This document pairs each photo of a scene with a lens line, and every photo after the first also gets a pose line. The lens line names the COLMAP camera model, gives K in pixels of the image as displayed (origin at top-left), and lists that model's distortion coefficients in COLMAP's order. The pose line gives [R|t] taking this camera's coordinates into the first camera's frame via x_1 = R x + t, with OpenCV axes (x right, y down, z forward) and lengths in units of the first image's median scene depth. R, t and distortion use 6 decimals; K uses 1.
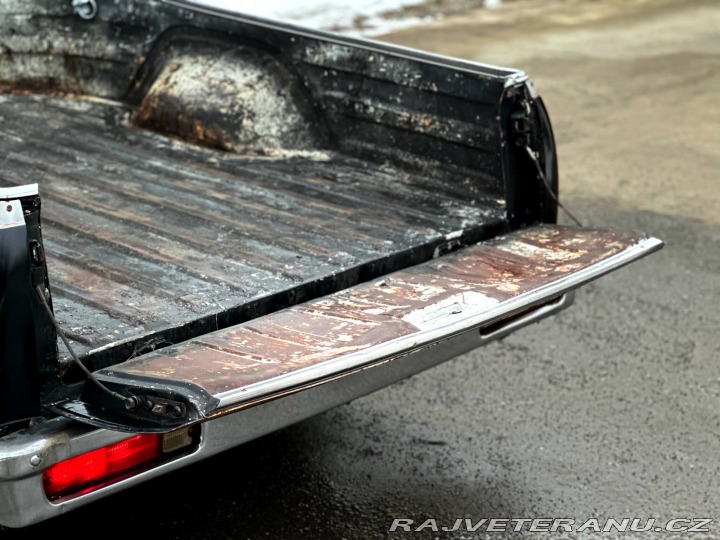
lens RADIAL K [[1555.0, 0, 360.0], [0, 1555.0, 270.0], [0, 0, 1]] dist [-0.108144, 3.742076]
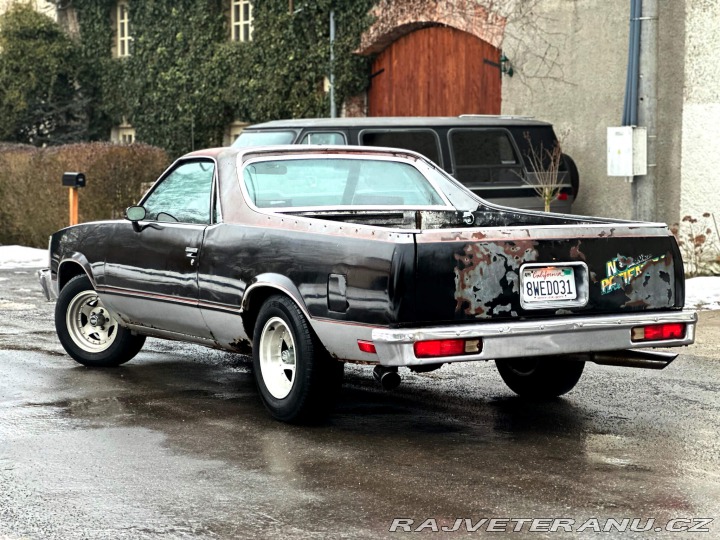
lens RADIAL K [[1555.0, 0, 360.0], [0, 1555.0, 270.0], [0, 0, 1]] dist [-0.108144, 3.742076]
pose [[0.956095, 0.017605, -0.292527, 0.257745], [-0.090865, 0.966809, -0.238798, 0.364573], [0.278613, 0.254894, 0.925961, -0.787164]]
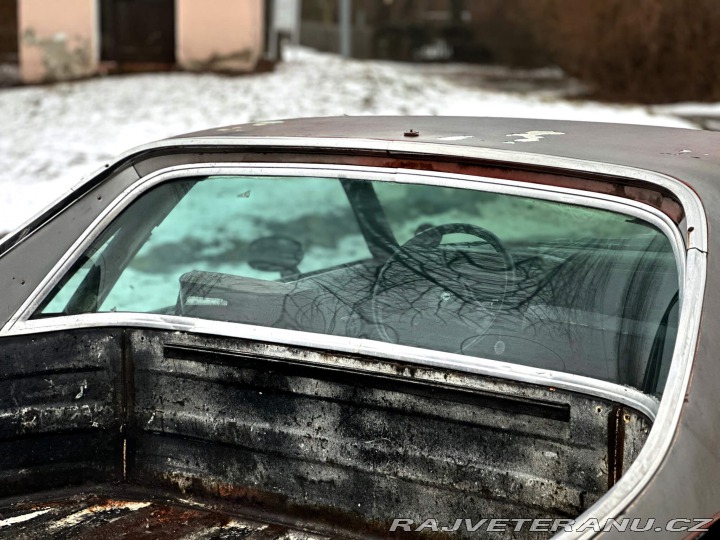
lens RADIAL K [[1555.0, 0, 360.0], [0, 1555.0, 270.0], [0, 0, 1]] dist [-0.108144, 3.742076]
pose [[0.175385, 0.170986, -0.969538, 0.238625], [-0.314139, 0.943043, 0.109487, -0.261015], [0.933036, 0.285367, 0.219109, 0.831542]]
